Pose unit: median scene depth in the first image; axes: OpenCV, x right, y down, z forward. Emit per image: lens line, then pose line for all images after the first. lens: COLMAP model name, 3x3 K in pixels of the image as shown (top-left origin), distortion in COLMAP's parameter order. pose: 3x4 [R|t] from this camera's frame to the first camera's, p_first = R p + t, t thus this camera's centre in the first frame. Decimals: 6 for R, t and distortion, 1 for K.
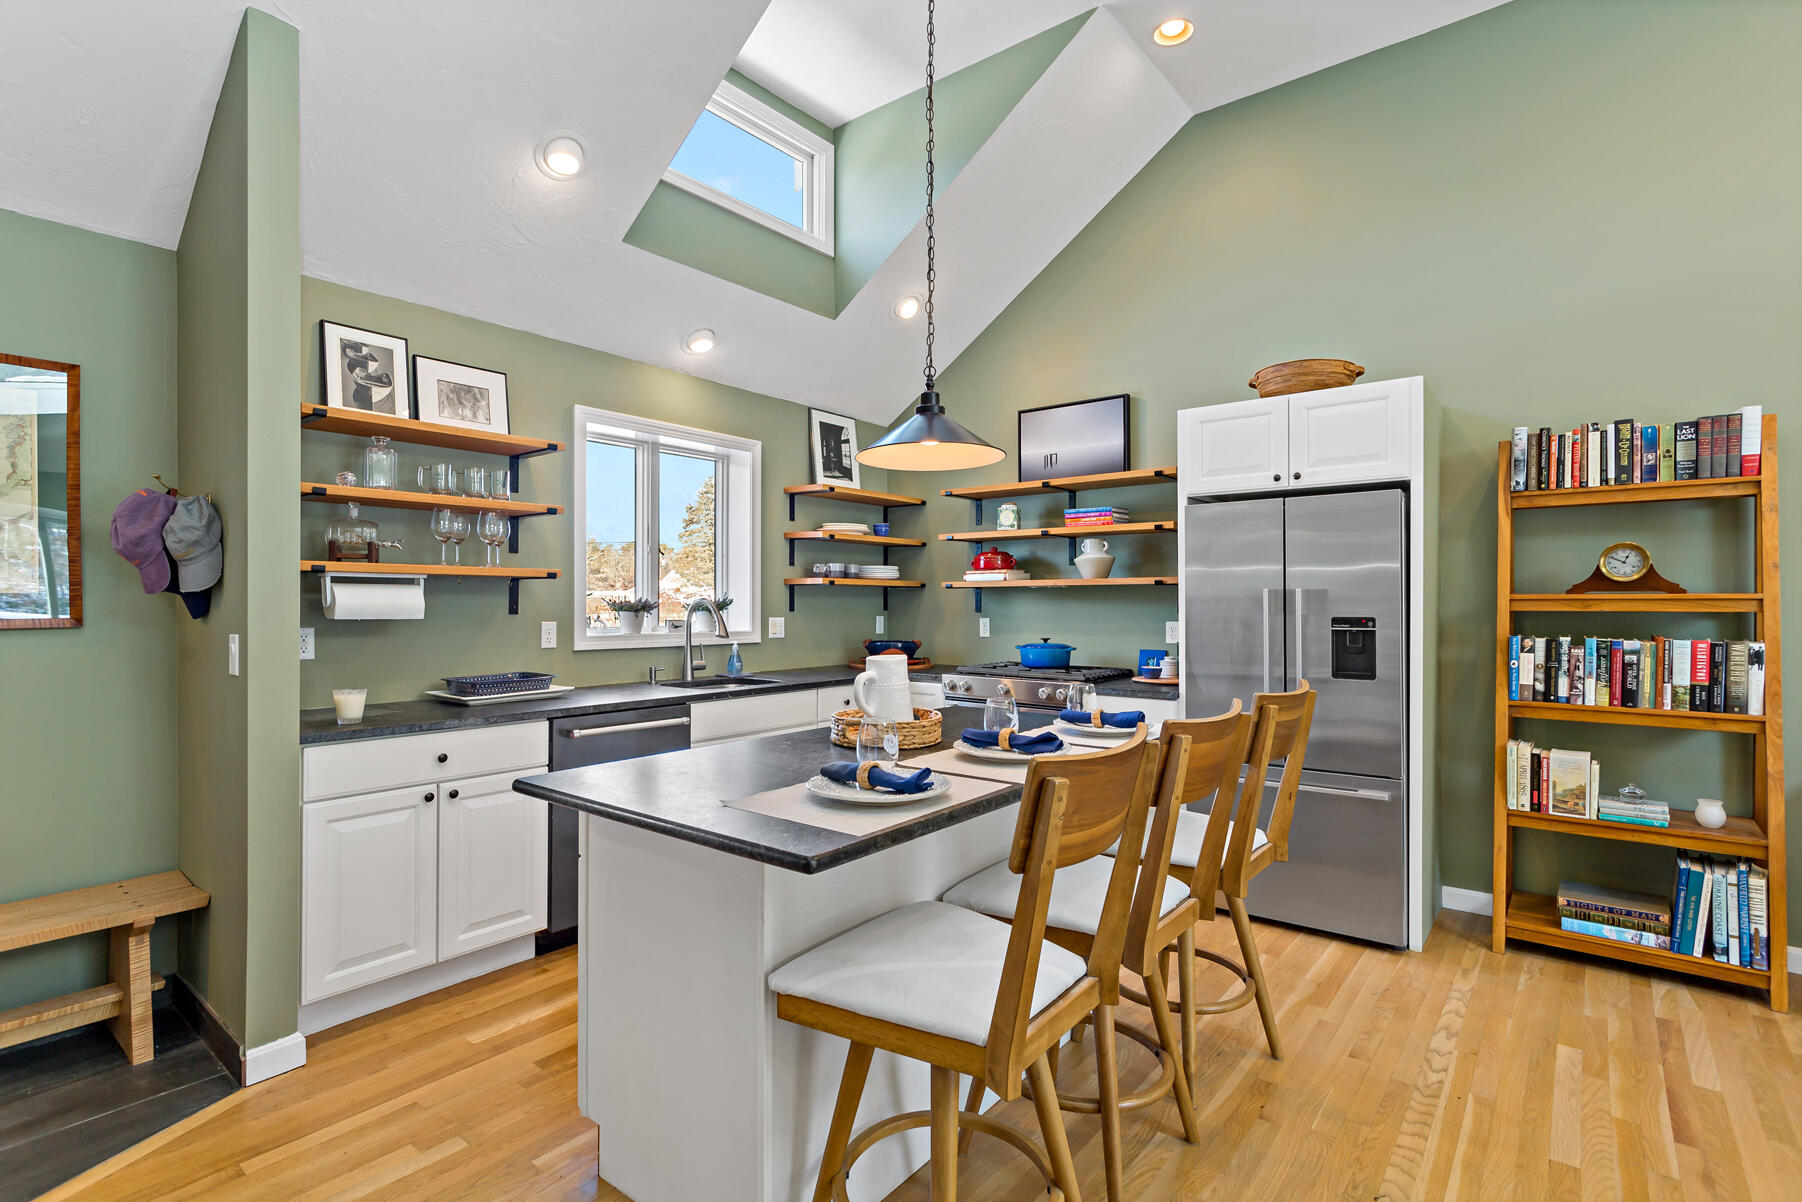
lens RADIAL K [[892.9, 0, 898.2], [0, 892.9, 607.1], [0, 0, 1]] dist [0.005248, 0.003033]
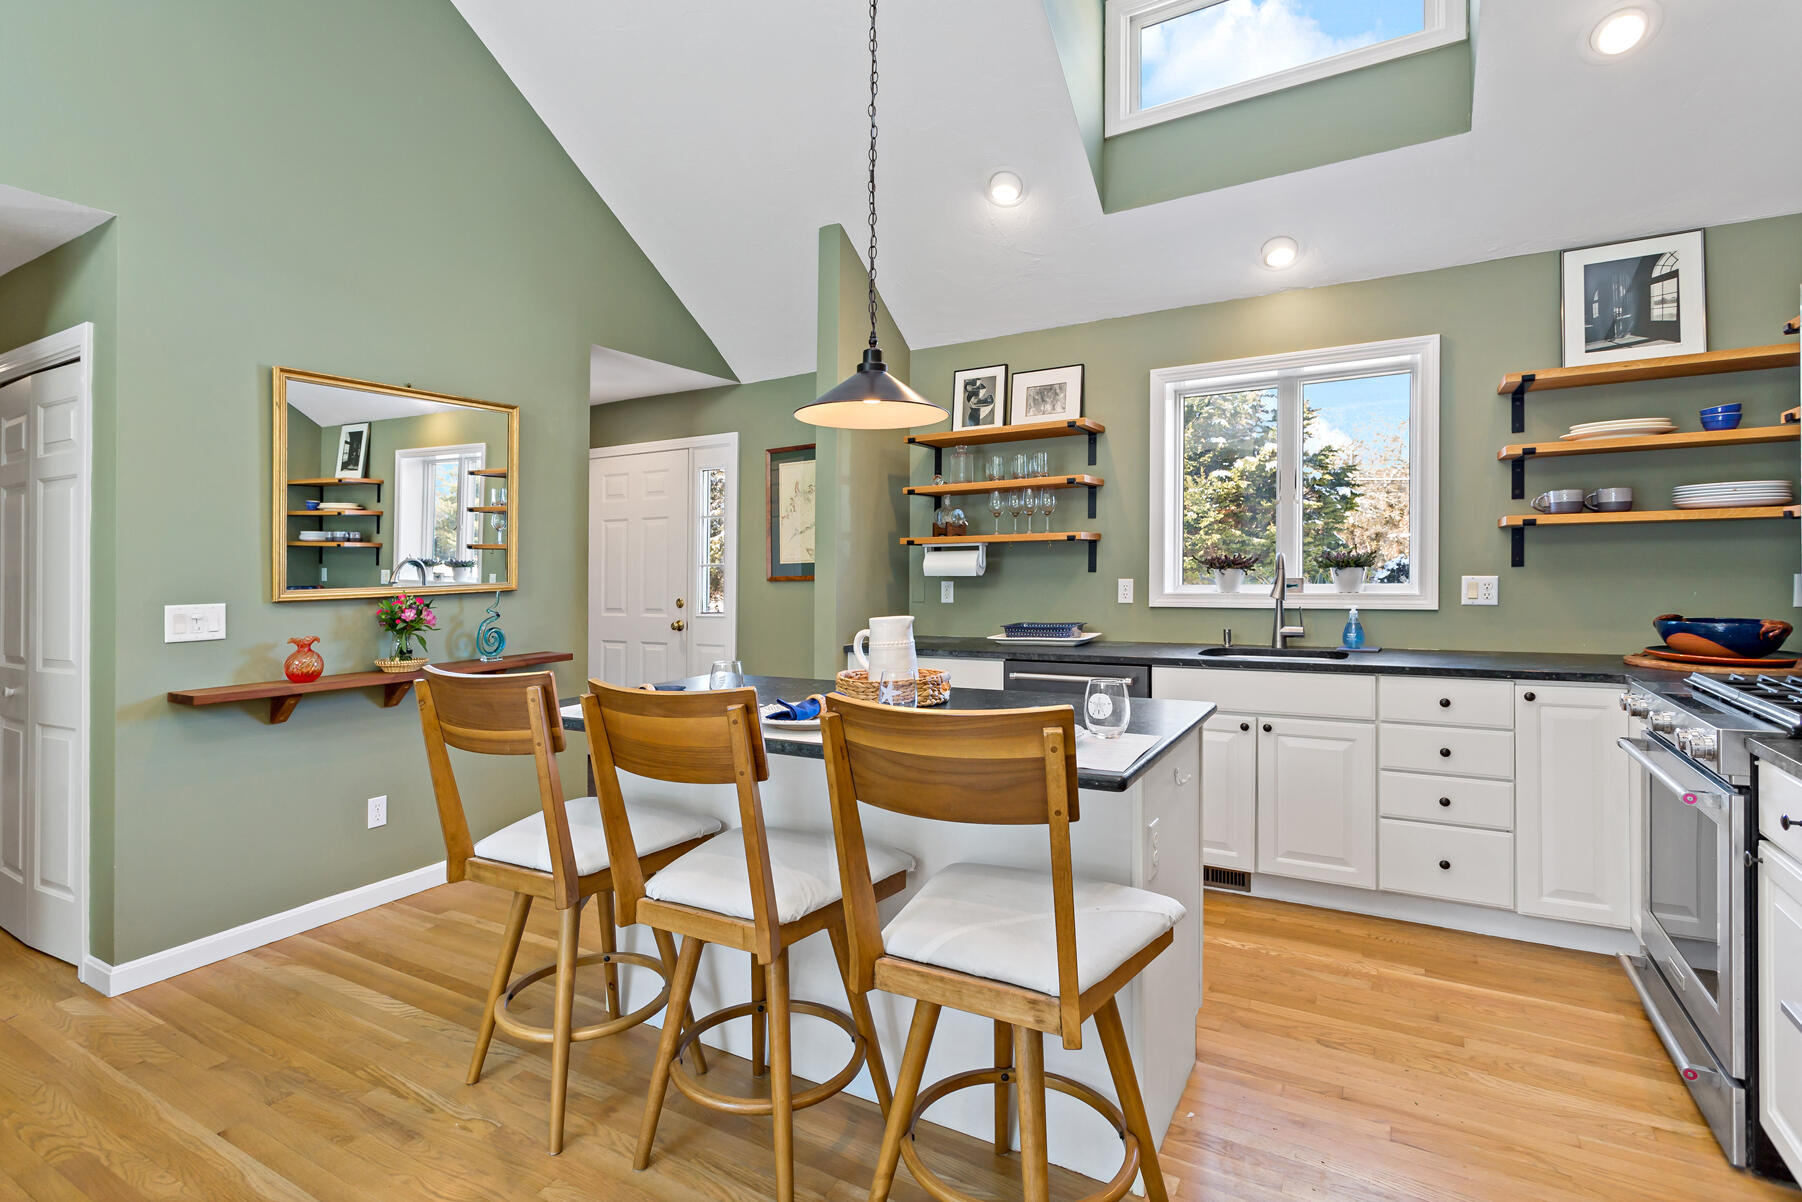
lens RADIAL K [[892.9, 0, 851.2], [0, 892.9, 555.5], [0, 0, 1]] dist [0.005248, 0.003033]
pose [[0.105679, -0.016950, -0.994256, 0.700185], [0.011721, 0.999806, -0.015798, 0.001393], [0.994331, -0.009984, 0.105858, 0.599450]]
